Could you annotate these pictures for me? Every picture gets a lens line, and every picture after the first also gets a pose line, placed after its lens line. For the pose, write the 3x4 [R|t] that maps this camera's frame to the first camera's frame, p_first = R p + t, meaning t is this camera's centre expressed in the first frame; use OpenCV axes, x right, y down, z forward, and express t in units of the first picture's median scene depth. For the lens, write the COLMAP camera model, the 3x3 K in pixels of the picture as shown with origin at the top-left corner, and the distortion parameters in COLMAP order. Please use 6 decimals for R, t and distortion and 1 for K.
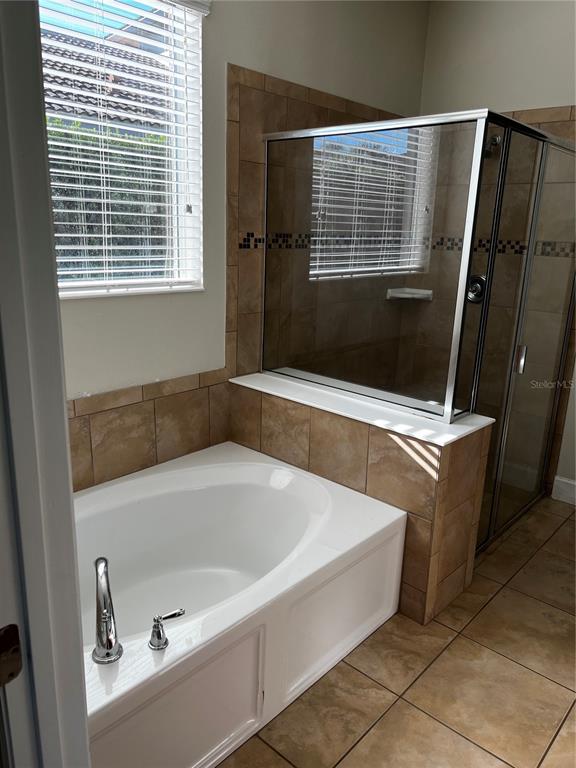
lens RADIAL K [[580.1, 0, 287.2], [0, 580.1, 380.3], [0, 0, 1]] dist [0.023926, -0.032711]
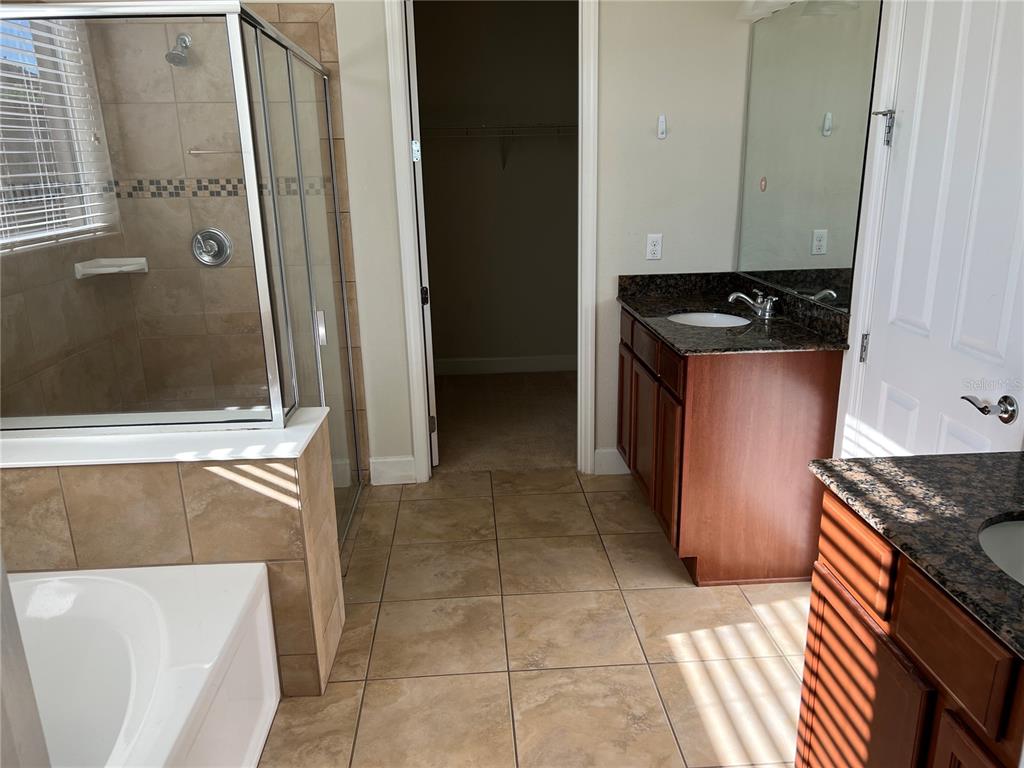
lens RADIAL K [[773.5, 0, 513.5], [0, 773.5, 386.0], [0, 0, 1]] dist [0.023926, -0.032711]
pose [[0.684790, -0.242437, 0.687232, -0.184839], [0.223841, 0.967427, 0.118236, -0.028495], [-0.693511, 0.072864, 0.716752, 0.077820]]
